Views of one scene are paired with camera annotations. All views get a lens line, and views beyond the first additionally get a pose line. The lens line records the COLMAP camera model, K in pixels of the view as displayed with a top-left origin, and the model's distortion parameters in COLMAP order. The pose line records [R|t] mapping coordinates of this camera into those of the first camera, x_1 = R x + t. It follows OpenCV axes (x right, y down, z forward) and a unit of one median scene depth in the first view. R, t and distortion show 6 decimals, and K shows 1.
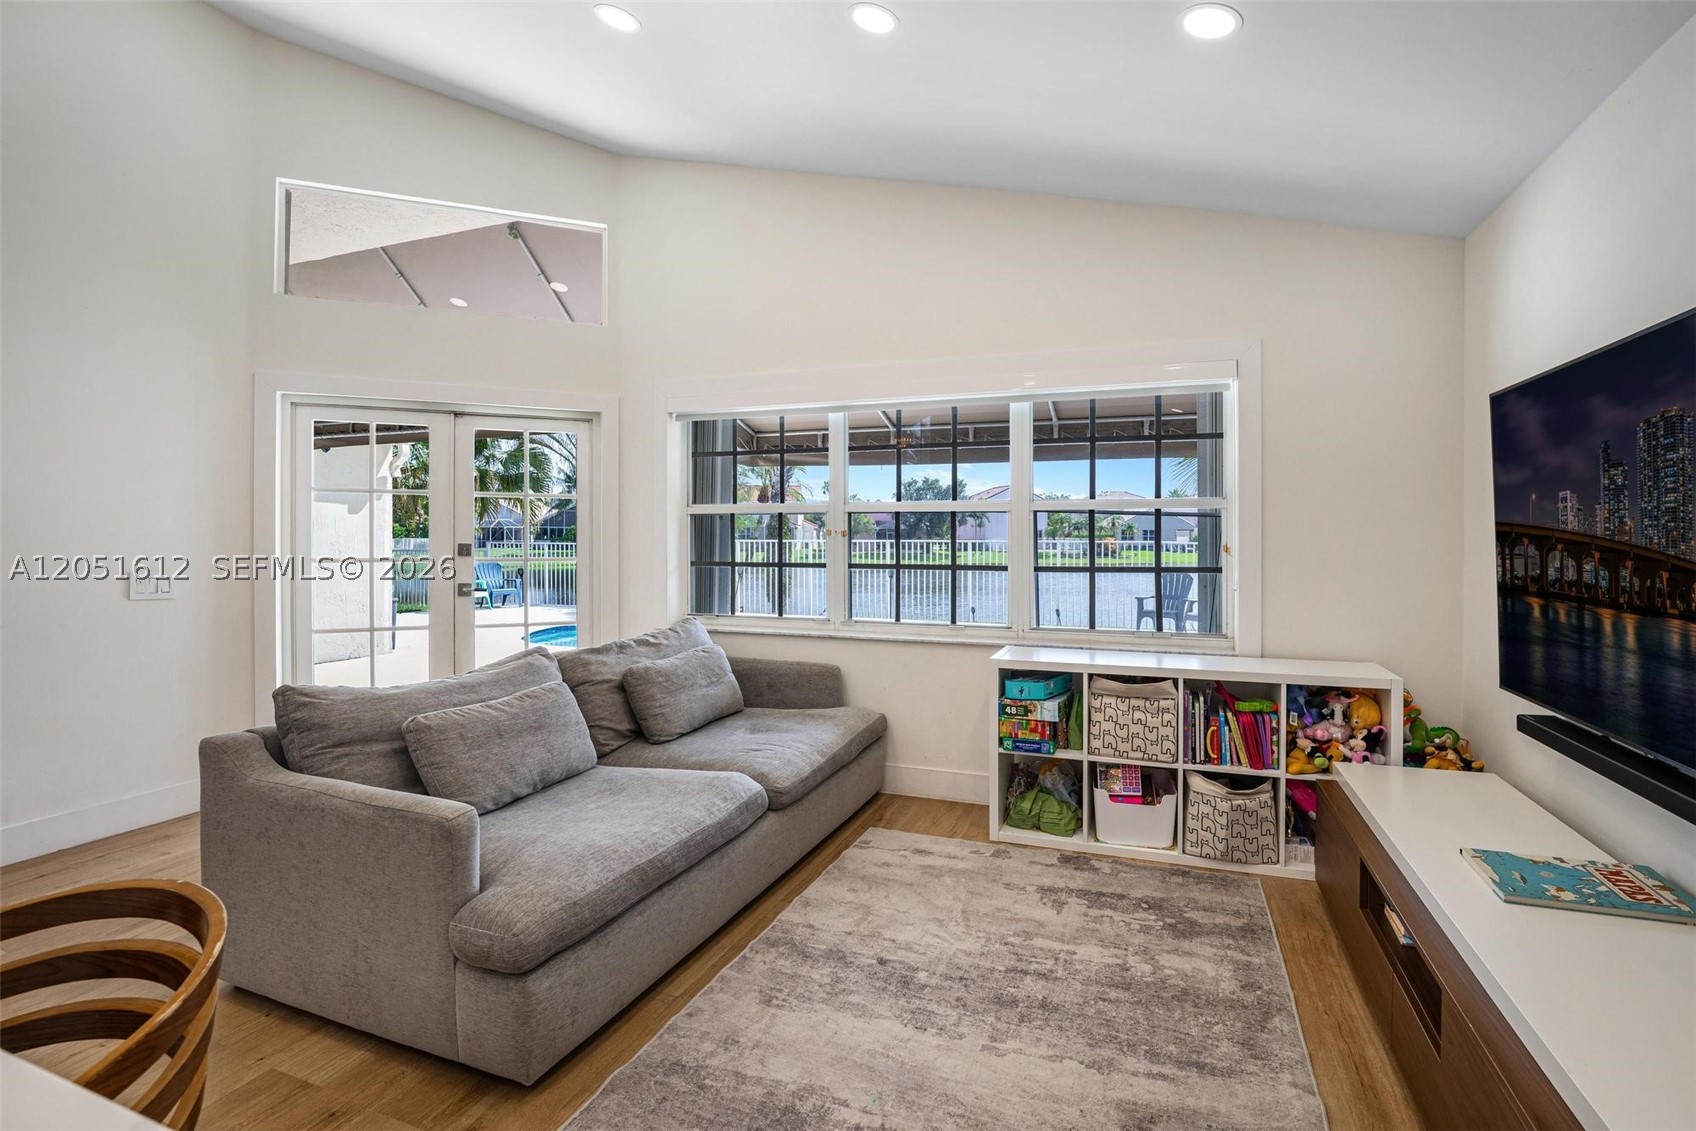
lens RADIAL K [[797.5, 0, 845.8], [0, 797.5, 533.0], [0, 0, 1]] dist [-0.000713, -0.017423]
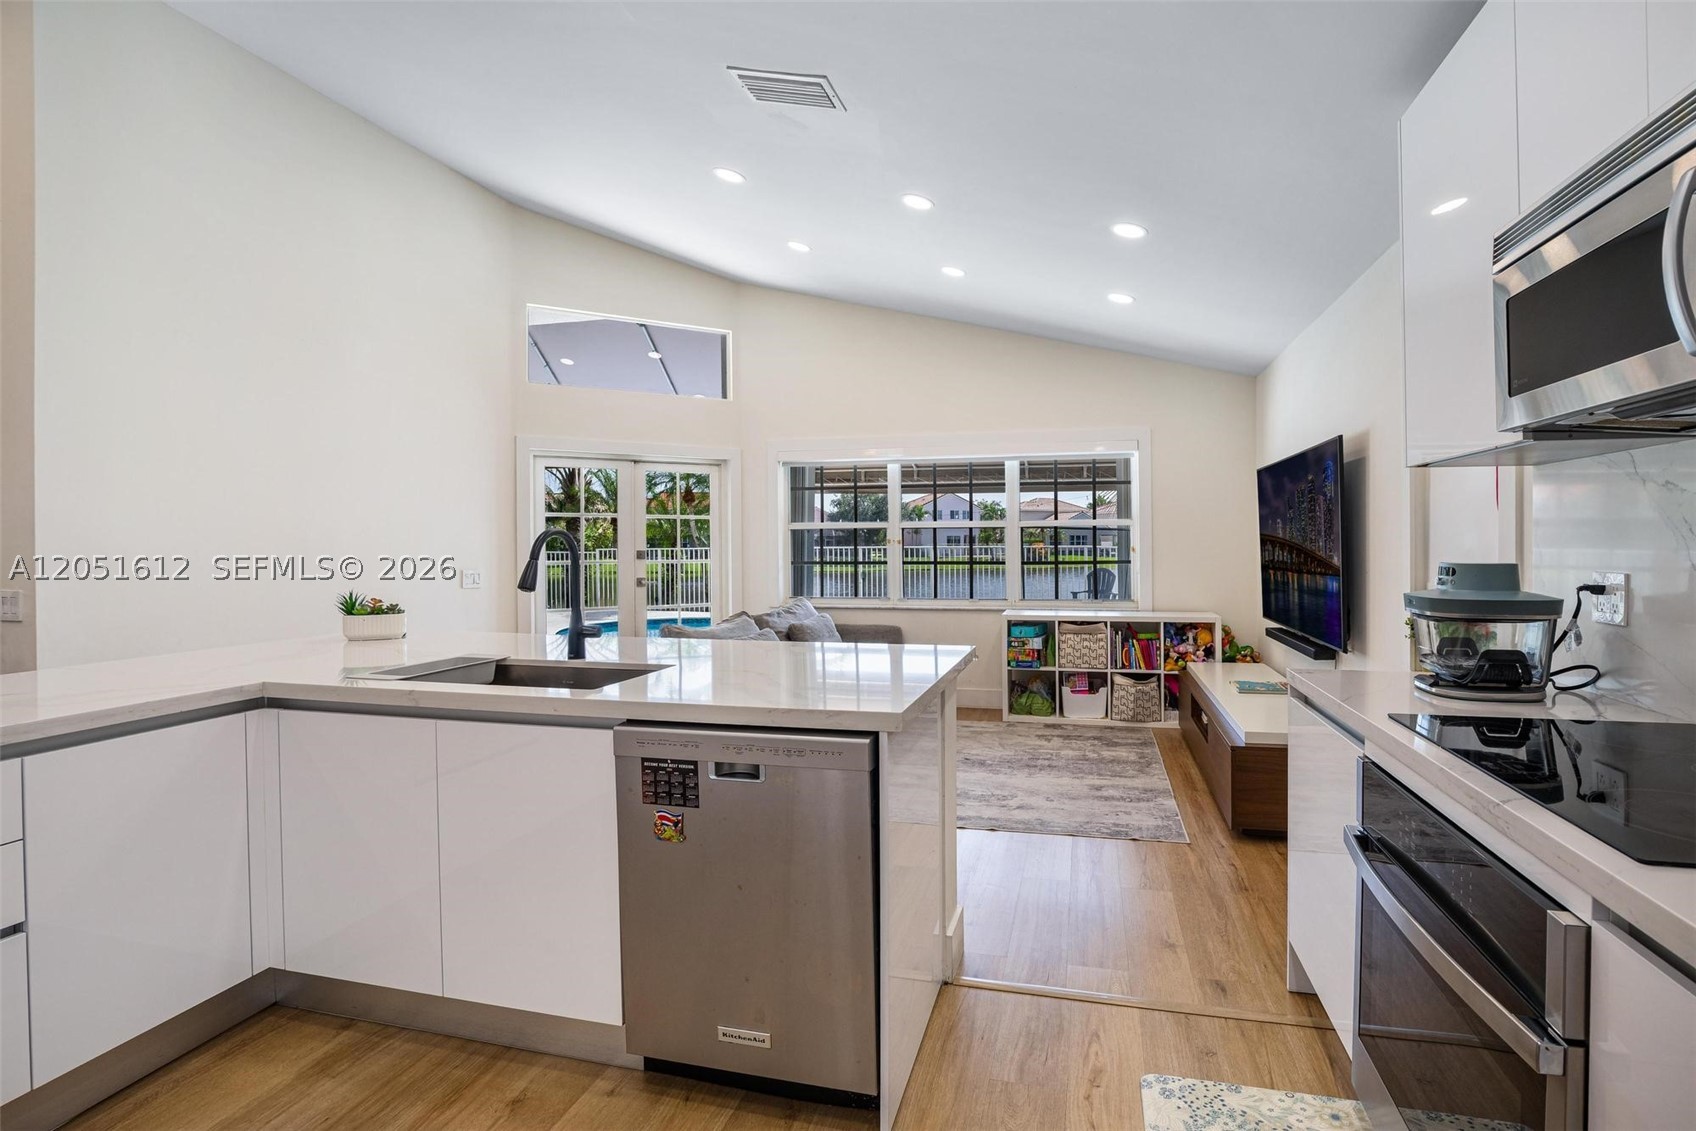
lens RADIAL K [[800.2, 0, 903.6], [0, 800.2, 528.9], [0, 0, 1]] dist [-0.002203, -0.000377]
pose [[0.988494, -0.003749, 0.151213, -0.289759], [0.006428, 0.999831, -0.017226, 0.002369], [-0.151123, 0.017999, 0.988351, -0.672926]]
